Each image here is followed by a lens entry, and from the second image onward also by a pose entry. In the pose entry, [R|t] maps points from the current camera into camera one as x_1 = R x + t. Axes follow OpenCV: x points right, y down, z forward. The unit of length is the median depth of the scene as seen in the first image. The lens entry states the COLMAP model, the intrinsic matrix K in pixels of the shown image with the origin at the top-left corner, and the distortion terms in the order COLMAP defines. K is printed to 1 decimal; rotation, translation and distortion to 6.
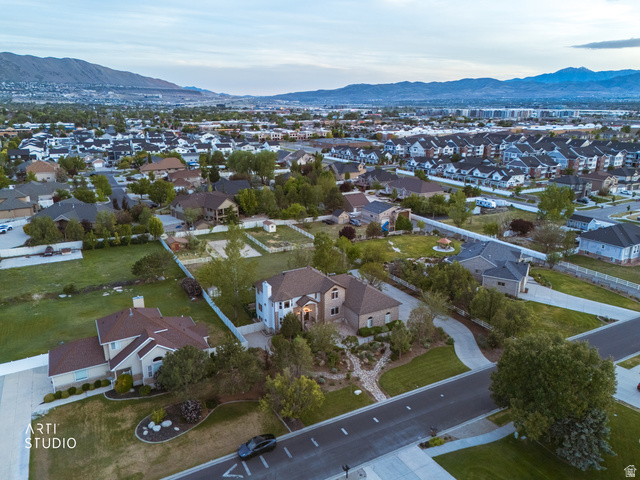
lens RADIAL K [[468.3, 0, 322.5], [0, 468.3, 240.8], [0, 0, 1]] dist [0.074946, -0.062611]
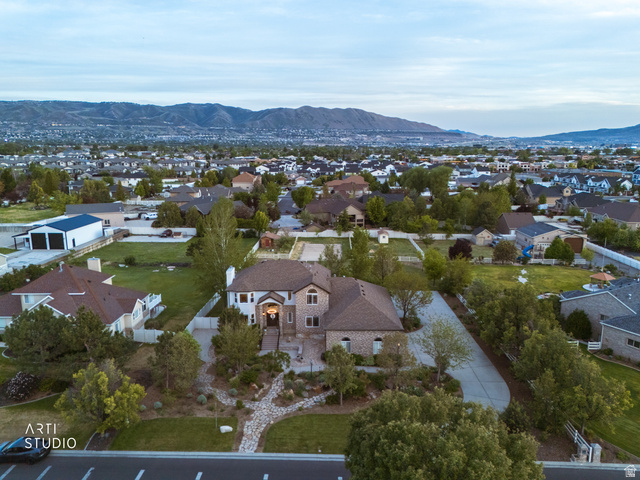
lens RADIAL K [[468.3, 0, 322.5], [0, 468.3, 240.8], [0, 0, 1]] dist [0.074946, -0.062611]
pose [[0.864635, 0.099059, -0.492539, 0.260195], [-0.140393, 0.988953, -0.047558, 0.039646], [0.482387, 0.110269, 0.868990, 0.246468]]
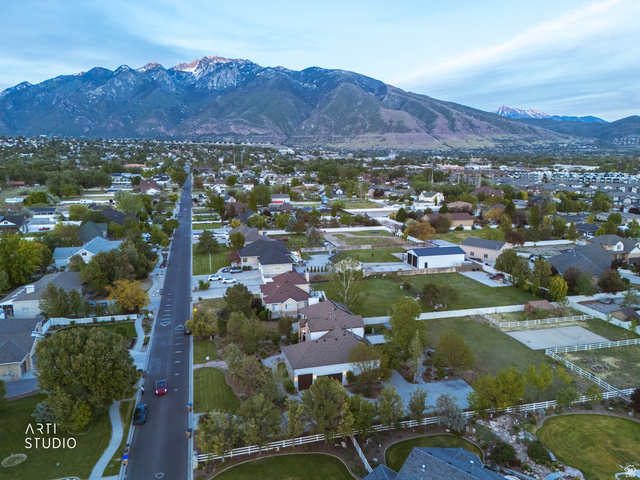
lens RADIAL K [[468.3, 0, 322.5], [0, 468.3, 240.8], [0, 0, 1]] dist [0.074946, -0.062611]
pose [[-0.235404, 0.174368, -0.956128, 0.678592], [-0.274696, 0.931726, 0.237550, -0.229583], [0.932270, 0.318564, -0.171434, 0.769337]]
